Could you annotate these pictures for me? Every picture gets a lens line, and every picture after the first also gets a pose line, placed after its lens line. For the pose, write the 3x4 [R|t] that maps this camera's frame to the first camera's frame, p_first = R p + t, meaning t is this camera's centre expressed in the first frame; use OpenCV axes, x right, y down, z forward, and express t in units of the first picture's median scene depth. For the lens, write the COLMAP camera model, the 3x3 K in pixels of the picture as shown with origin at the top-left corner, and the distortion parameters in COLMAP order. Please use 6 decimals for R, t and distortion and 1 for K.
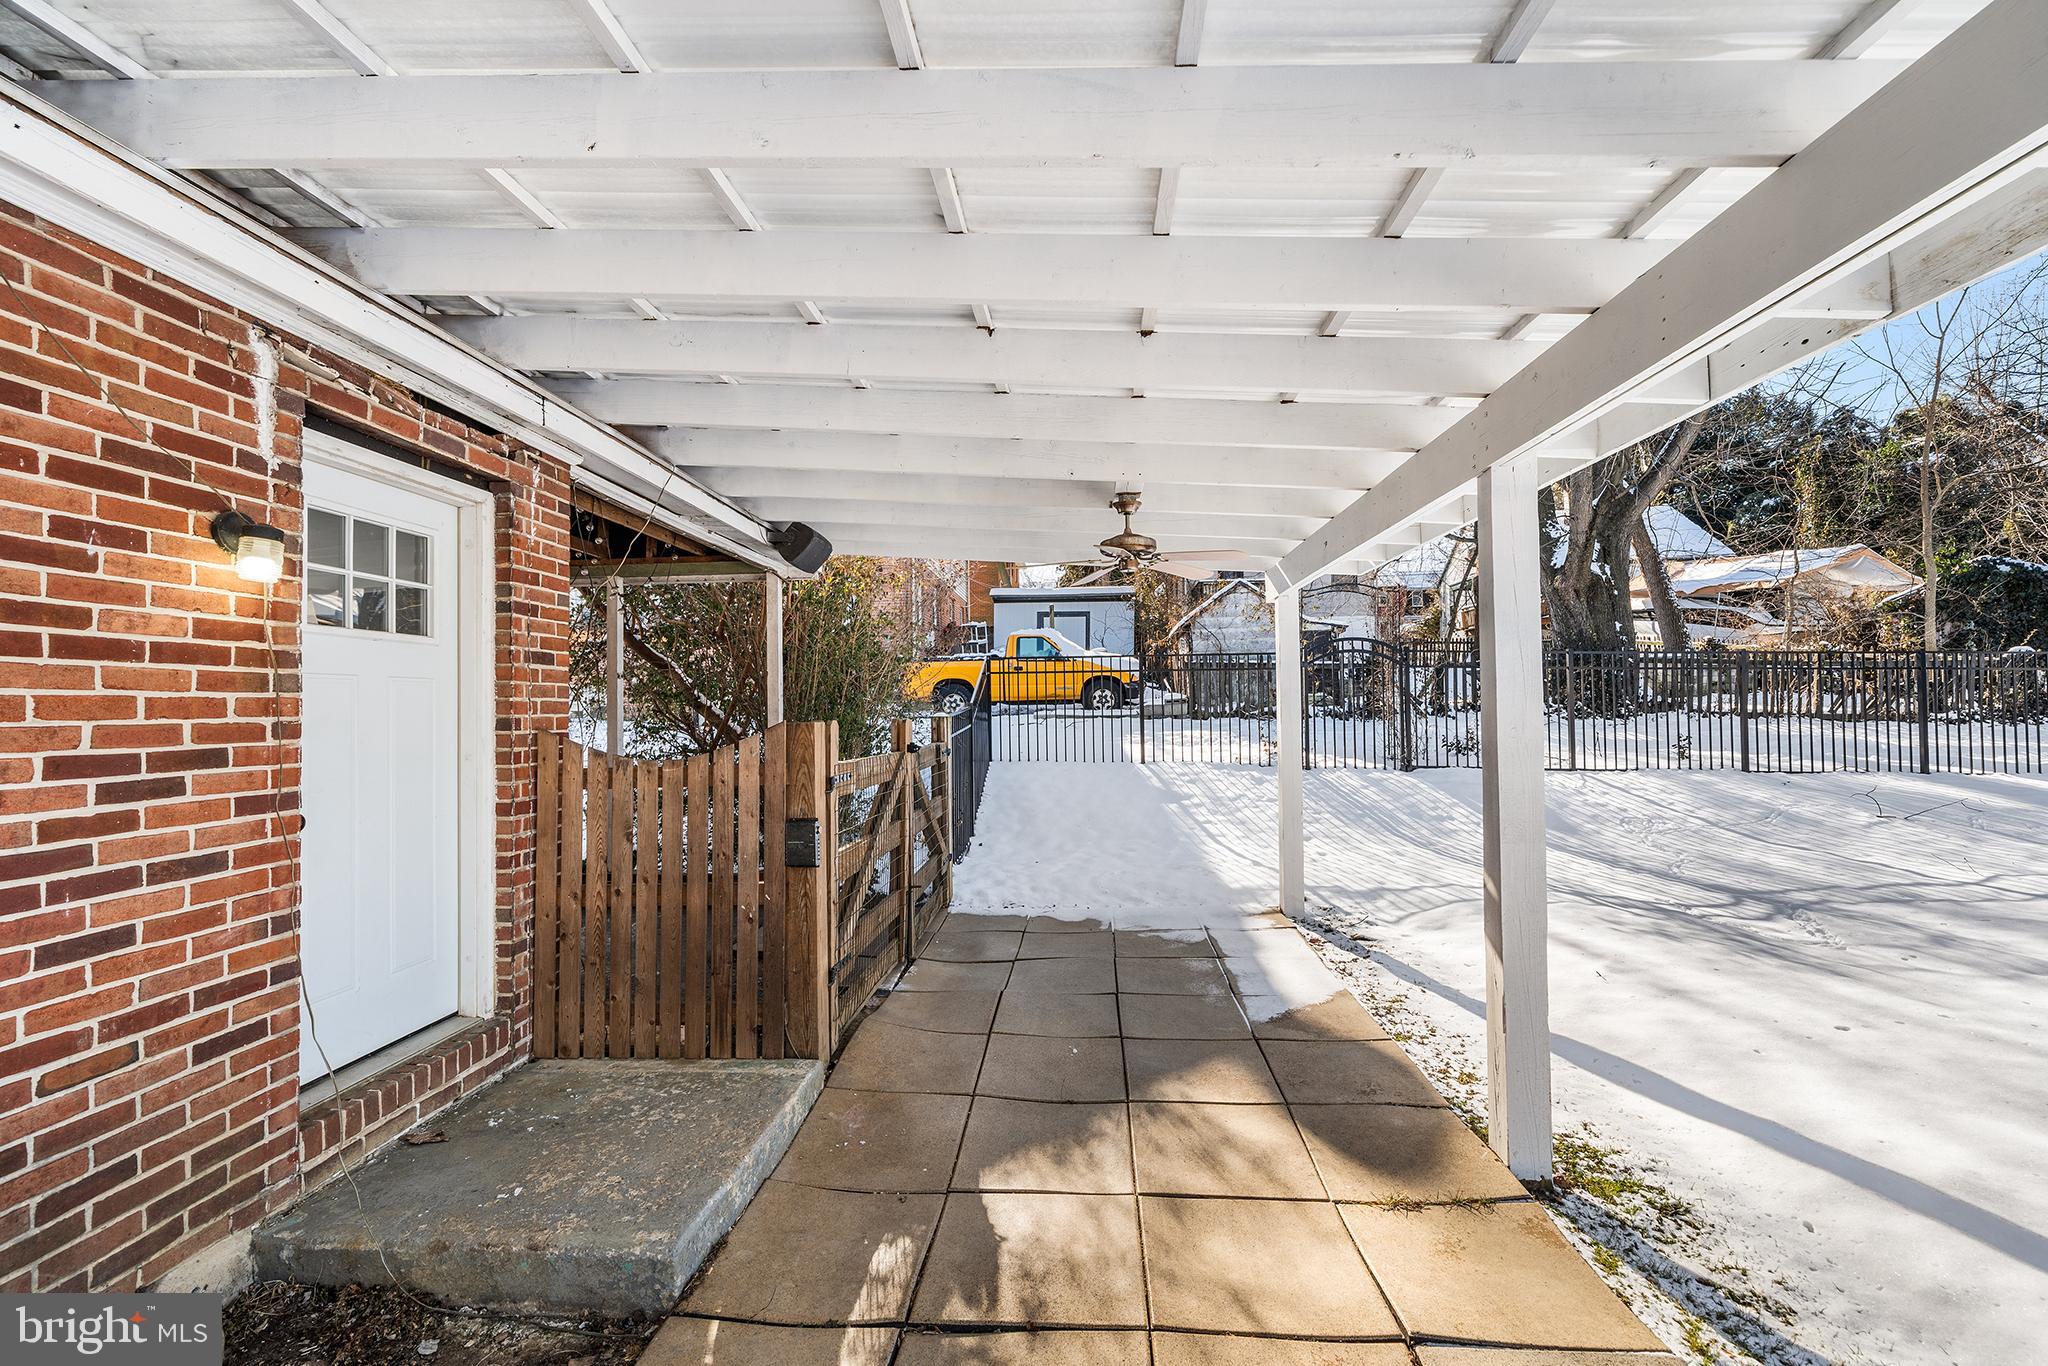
lens RADIAL K [[801.8, 0, 1025.0], [0, 801.8, 679.0], [0, 0, 1]] dist [-0.001834, -0.000265]
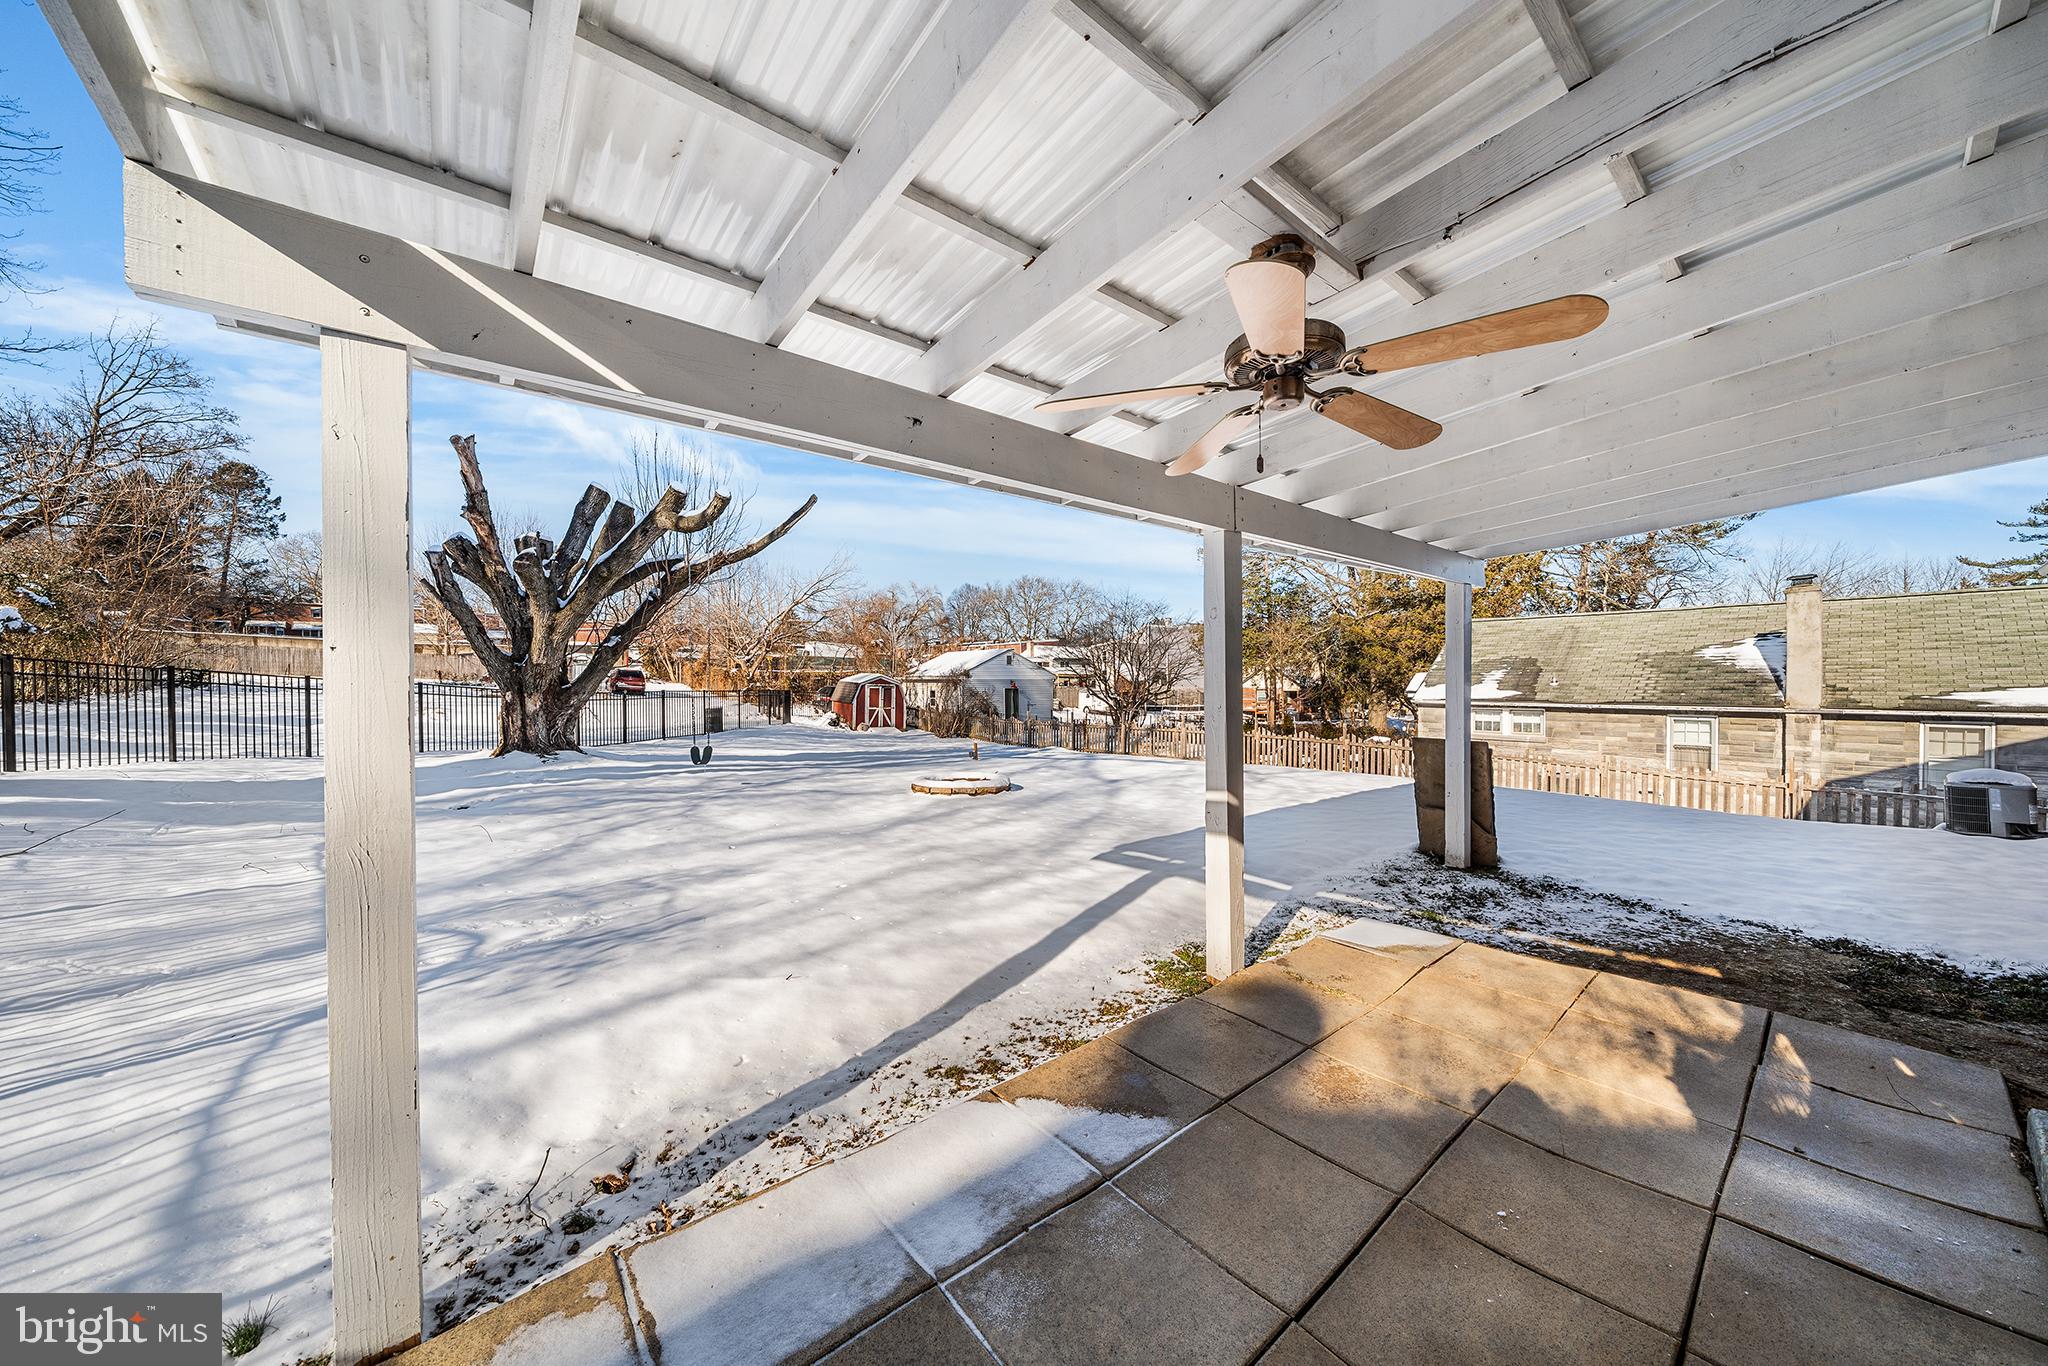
lens RADIAL K [[741.6, 0, 1024.0], [0, 741.6, 683.0], [0, 0, 1]] dist [-0.000319, -0.000008]
pose [[-0.713704, 0.010061, 0.700376, -0.095457], [-0.013527, 0.999512, -0.028142, 0.073248], [-0.700317, -0.029559, -0.713220, 1.897223]]
